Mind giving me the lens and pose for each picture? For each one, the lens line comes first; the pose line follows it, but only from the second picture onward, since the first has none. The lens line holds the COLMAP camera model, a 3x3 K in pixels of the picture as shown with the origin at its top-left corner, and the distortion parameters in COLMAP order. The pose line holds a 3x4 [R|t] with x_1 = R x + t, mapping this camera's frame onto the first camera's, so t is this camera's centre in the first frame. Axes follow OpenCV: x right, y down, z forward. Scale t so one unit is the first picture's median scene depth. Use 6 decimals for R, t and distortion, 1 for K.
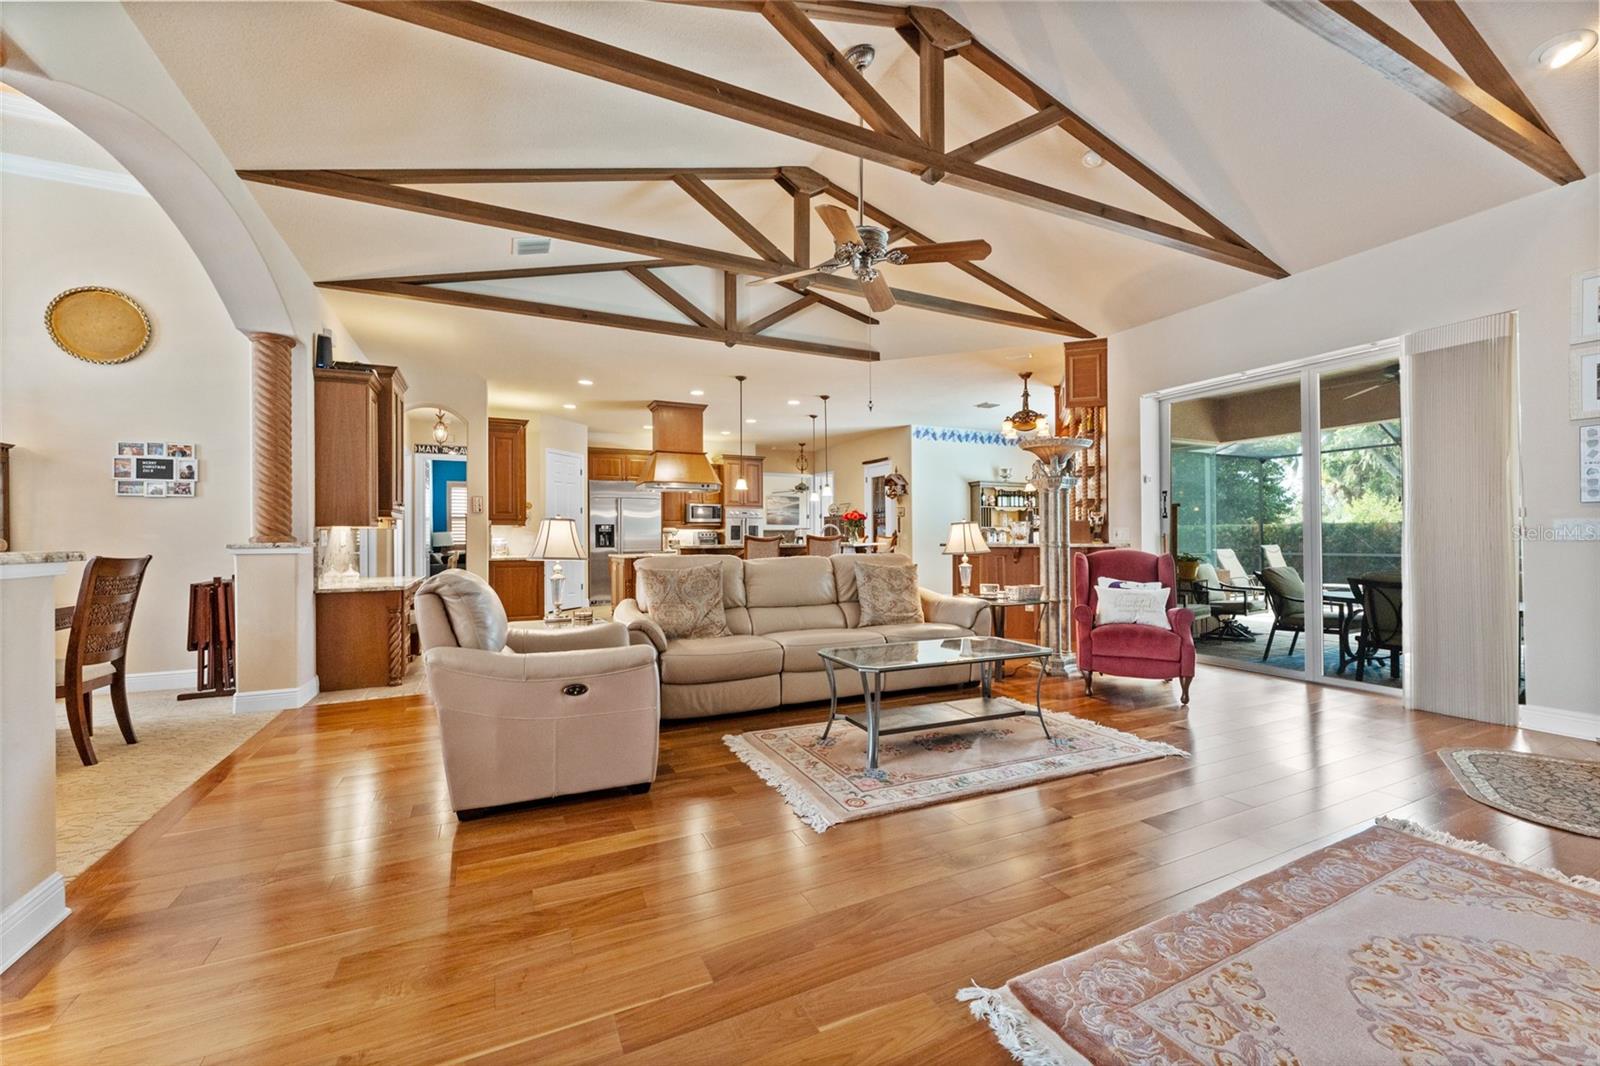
lens RADIAL K [[636.5, 0, 797.4], [0, 636.5, 530.5], [0, 0, 1]] dist [-0.001789, 0.000253]
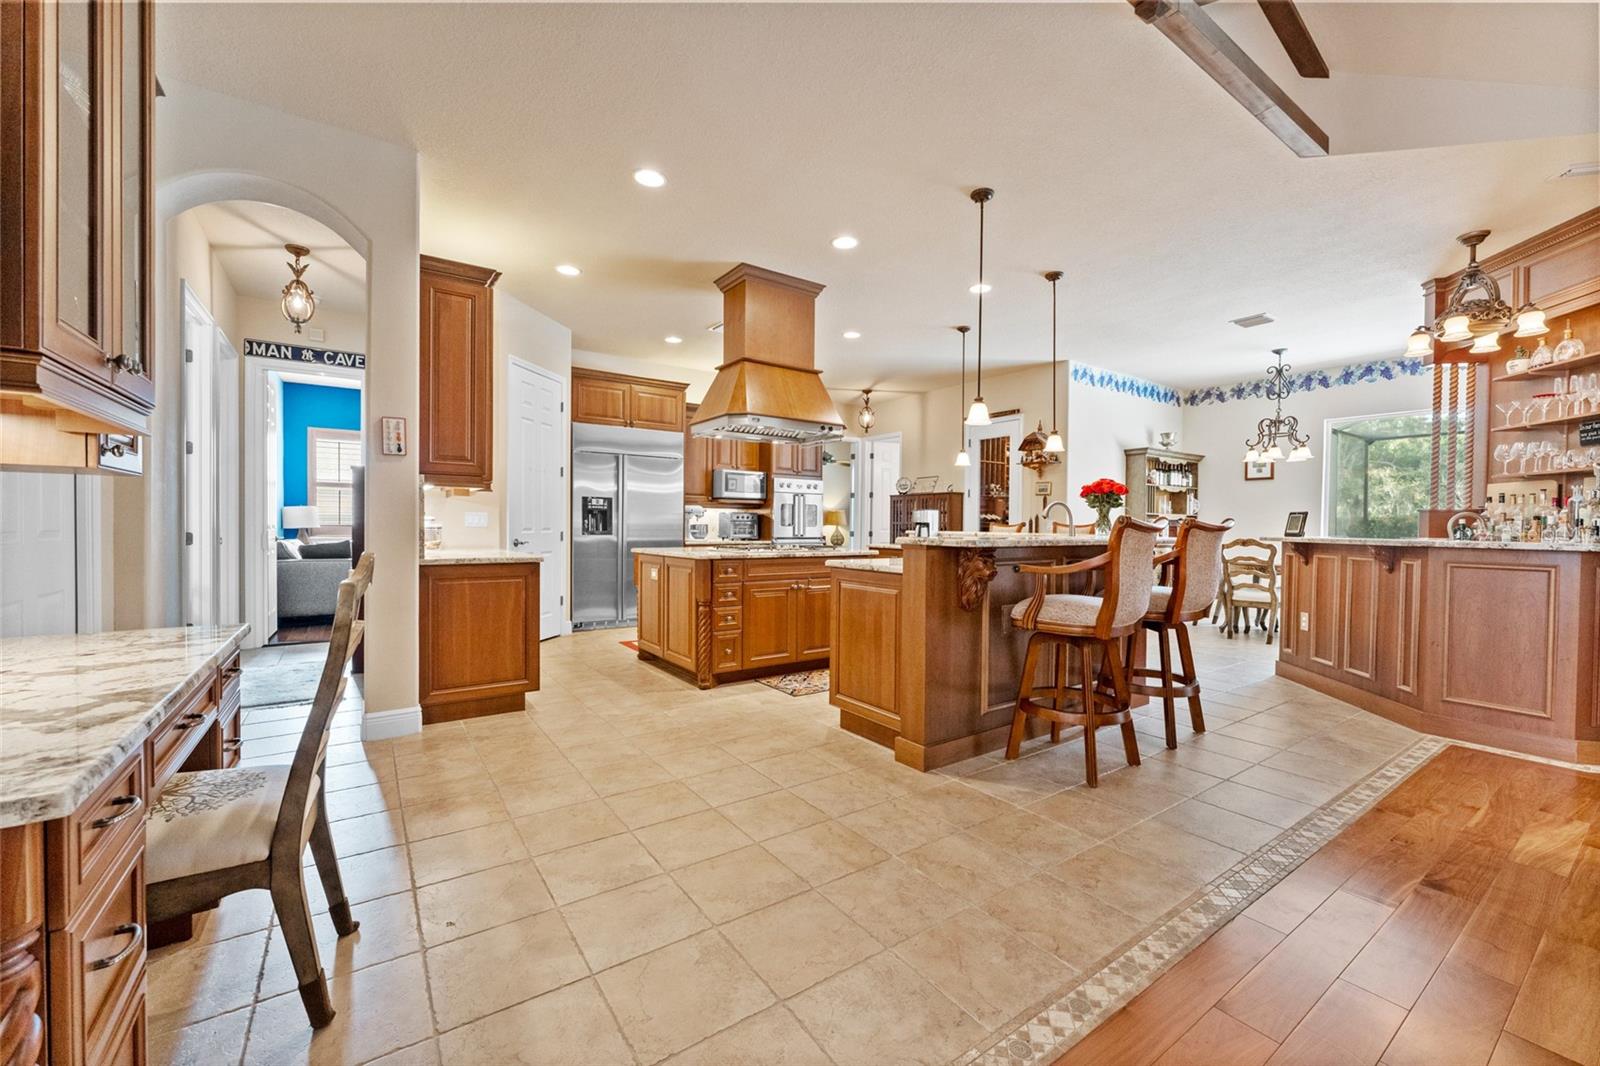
lens RADIAL K [[636.5, 0, 795.5], [0, 636.5, 531.3], [0, 0, 1]] dist [-0.001789, 0.000253]
pose [[0.987932, 0.014239, 0.154231, -0.207575], [-0.017793, 0.999606, 0.021693, 0.006335], [-0.153862, -0.024176, 0.987797, 0.368174]]
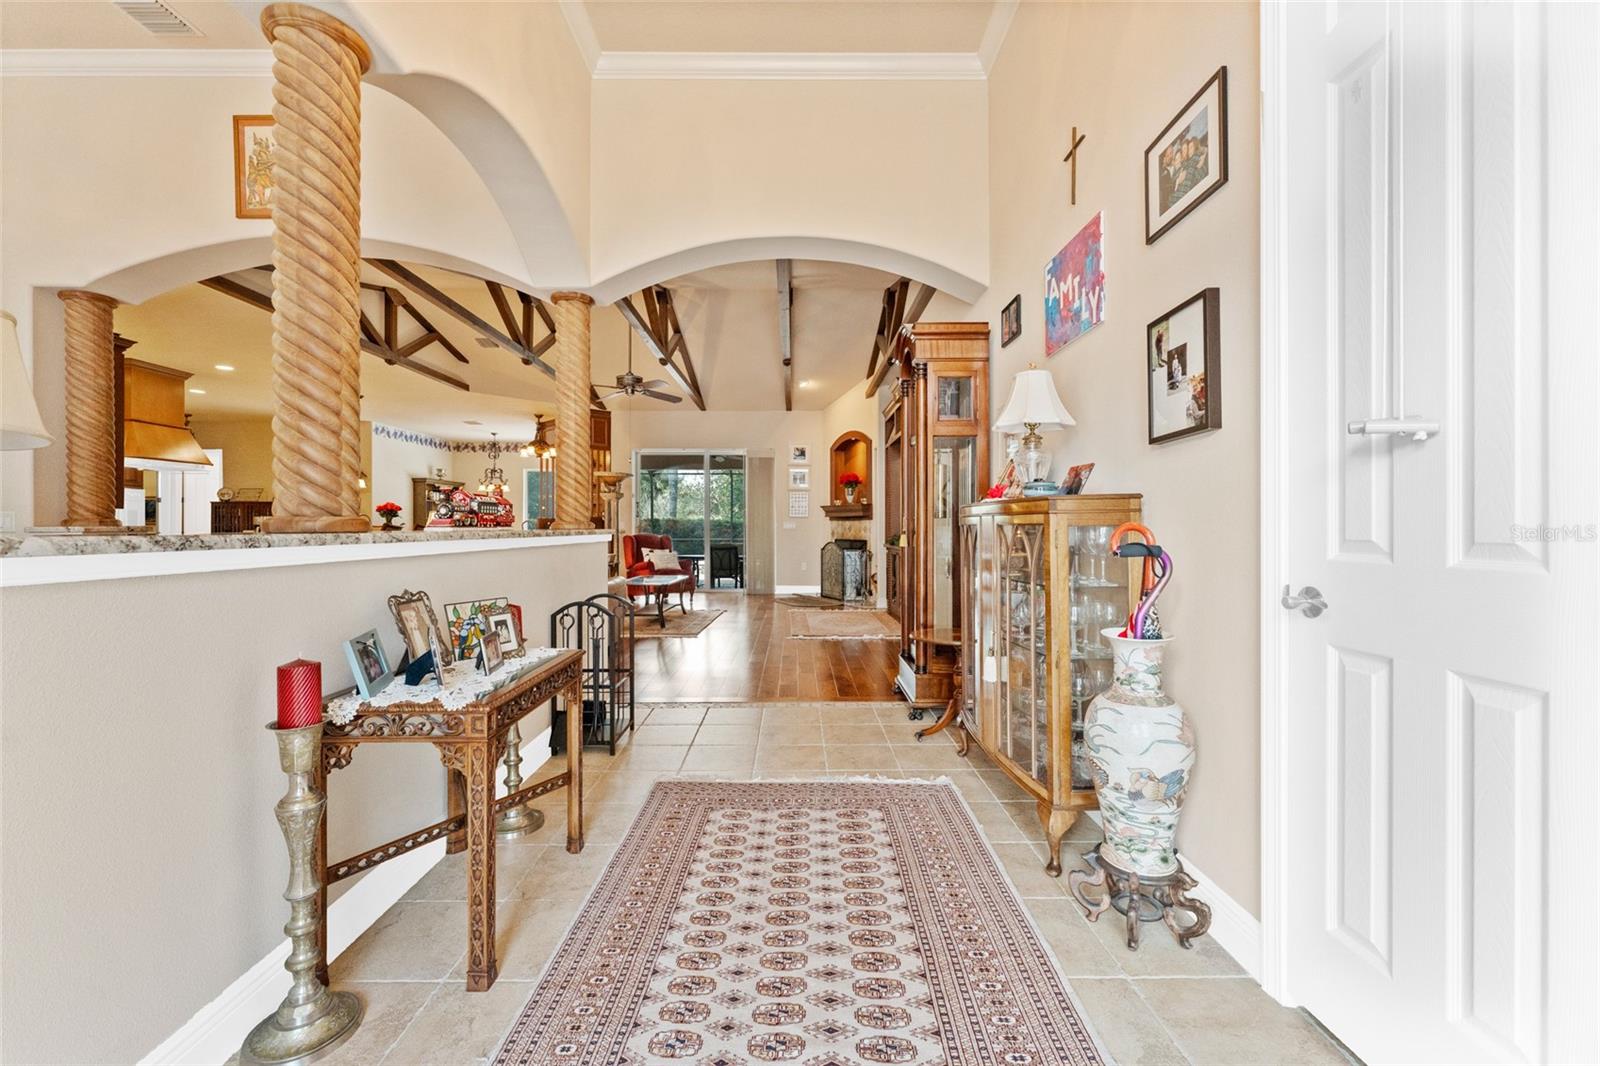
lens RADIAL K [[636.5, 0, 801.2], [0, 636.5, 533.1], [0, 0, 1]] dist [-0.001789, 0.000253]
pose [[0.422474, -0.002042, 0.906373, -0.480800], [-0.014008, 0.999863, 0.008782, 0.002154], [-0.906267, -0.016407, 0.422388, -0.109431]]
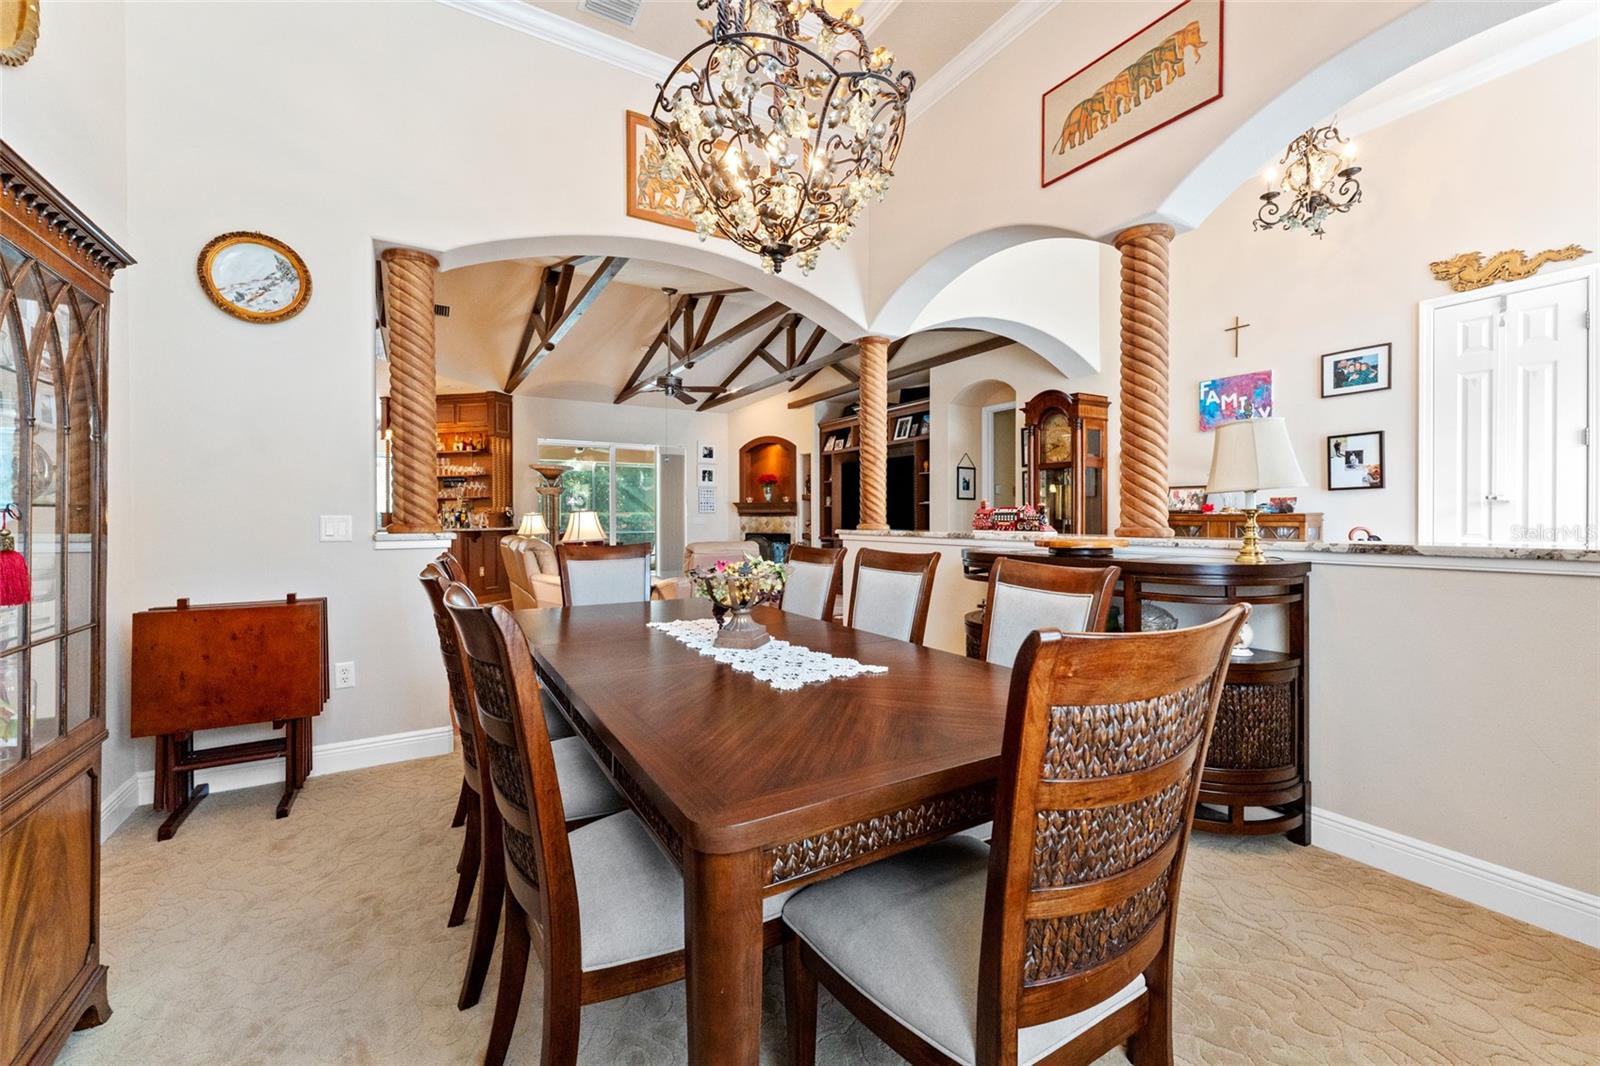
lens RADIAL K [[636.5, 0, 812.1], [0, 636.5, 521.5], [0, 0, 1]] dist [-0.001789, 0.000253]
pose [[-0.105896, 0.000176, 0.994377, -0.639552], [-0.009532, 0.999954, -0.001192, 0.000145], [-0.994332, -0.009604, -0.105889, 0.246270]]
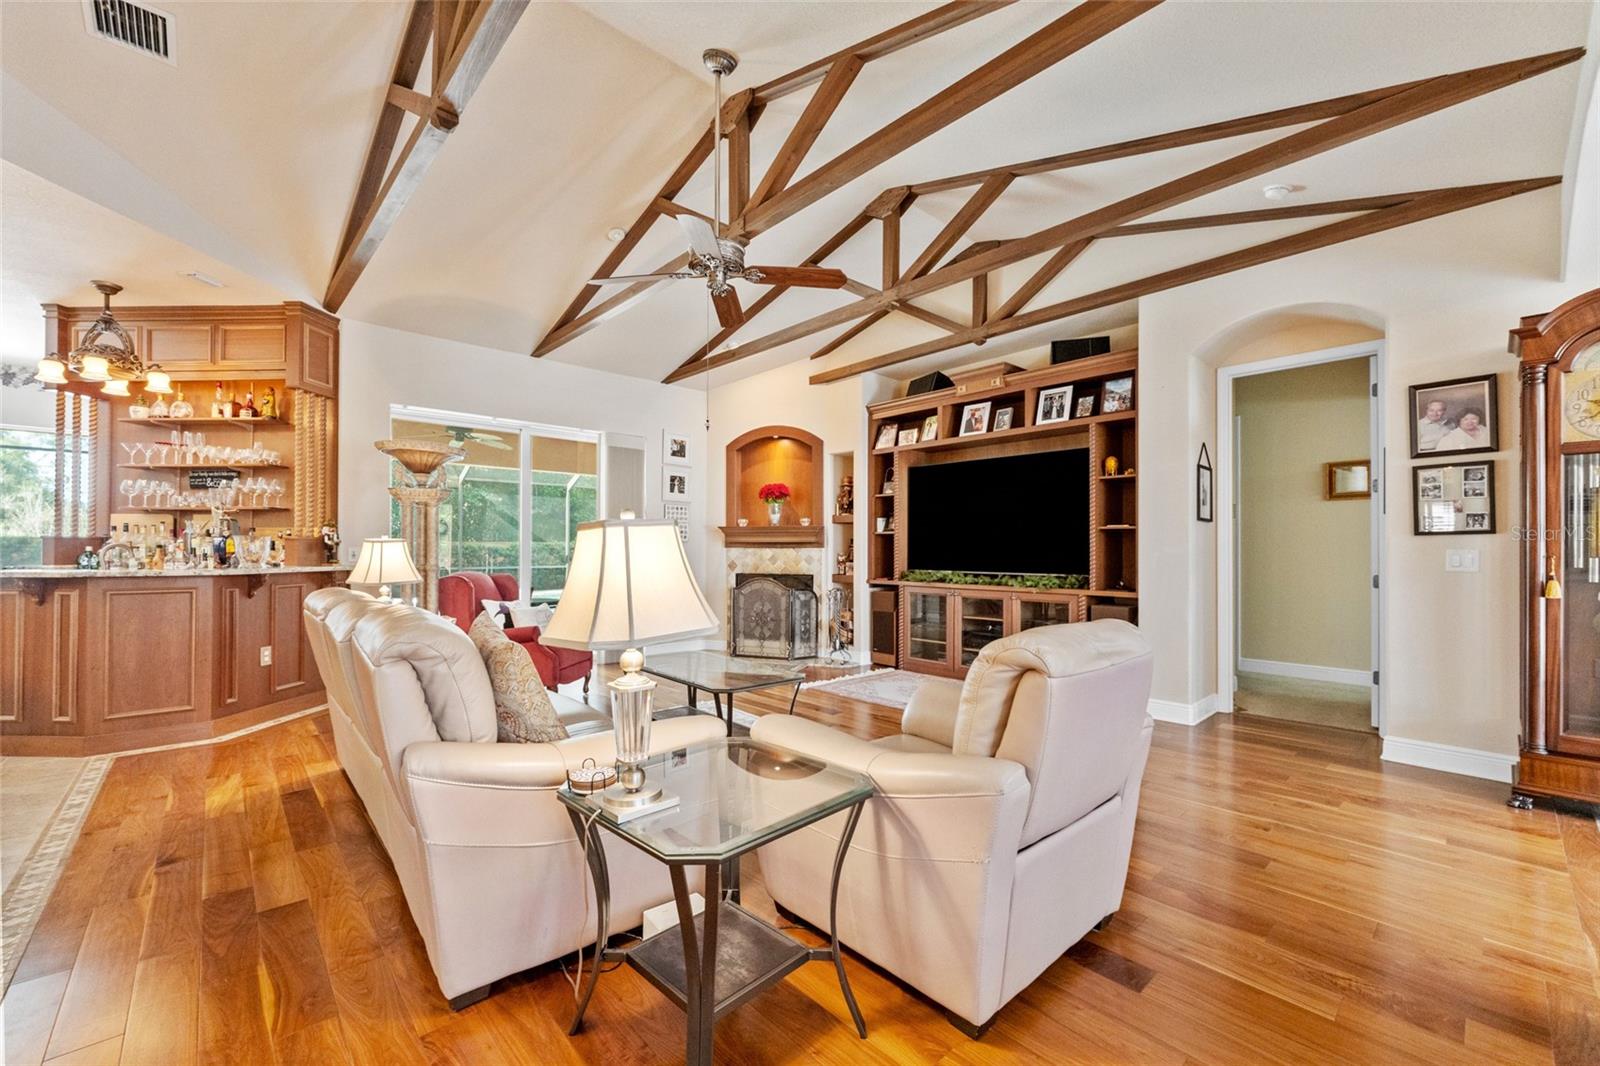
lens RADIAL K [[636.5, 0, 805.0], [0, 636.5, 547.9], [0, 0, 1]] dist [-0.001789, 0.000253]
pose [[-0.293837, 0.008274, 0.955820, -0.272079], [-0.013609, 0.999825, -0.012838, -0.000659], [-0.955759, -0.016780, -0.293673, 0.372413]]
